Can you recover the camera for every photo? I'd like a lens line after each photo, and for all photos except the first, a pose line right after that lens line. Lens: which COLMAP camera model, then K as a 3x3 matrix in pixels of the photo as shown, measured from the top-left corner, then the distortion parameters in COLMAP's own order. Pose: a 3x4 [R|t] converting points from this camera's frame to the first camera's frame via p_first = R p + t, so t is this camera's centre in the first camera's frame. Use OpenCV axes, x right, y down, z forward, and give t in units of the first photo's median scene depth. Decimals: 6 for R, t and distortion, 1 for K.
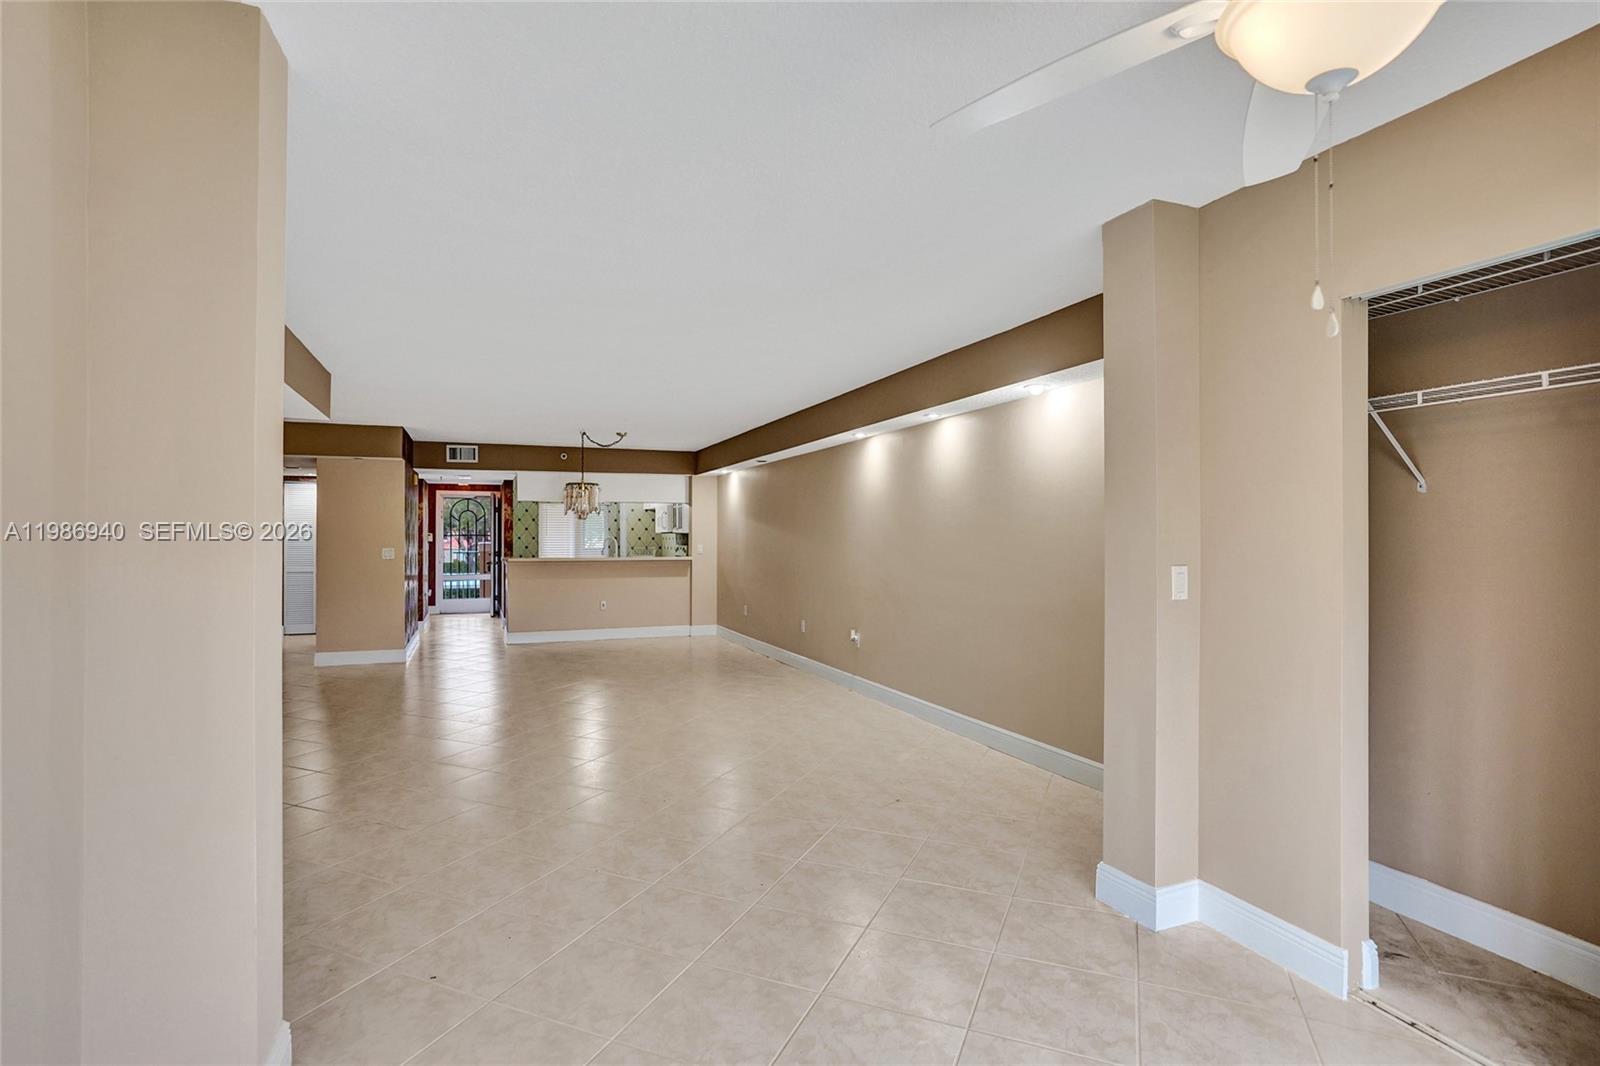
lens RADIAL K [[795.5, 0, 805.5], [0, 795.5, 532.2], [0, 0, 1]] dist [-0.026566, -0.000328]
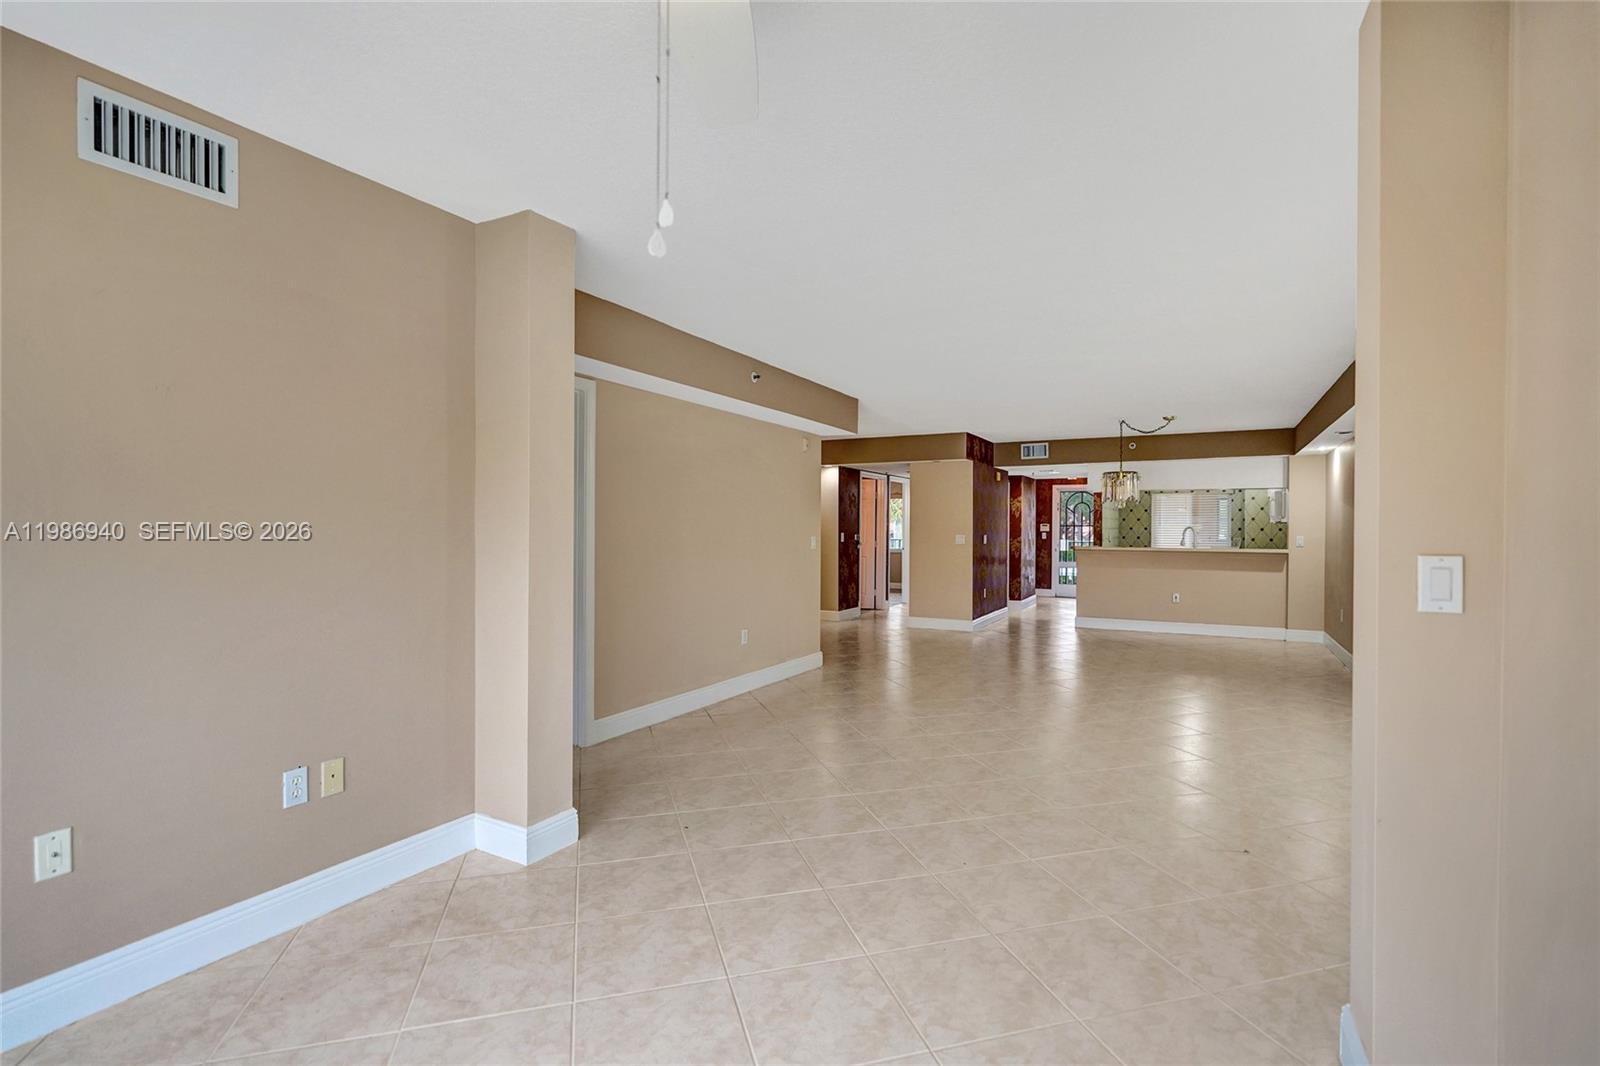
lens RADIAL K [[743.4, 0, 799.1], [0, 743.4, 535.6], [0, 0, 1]] dist [-0.010041, 0.001076]
pose [[0.625246, 0.011377, -0.780345, 0.169461], [-0.000753, 0.999902, 0.013974, 0.005415], [0.780427, -0.008150, 0.625193, 0.079041]]
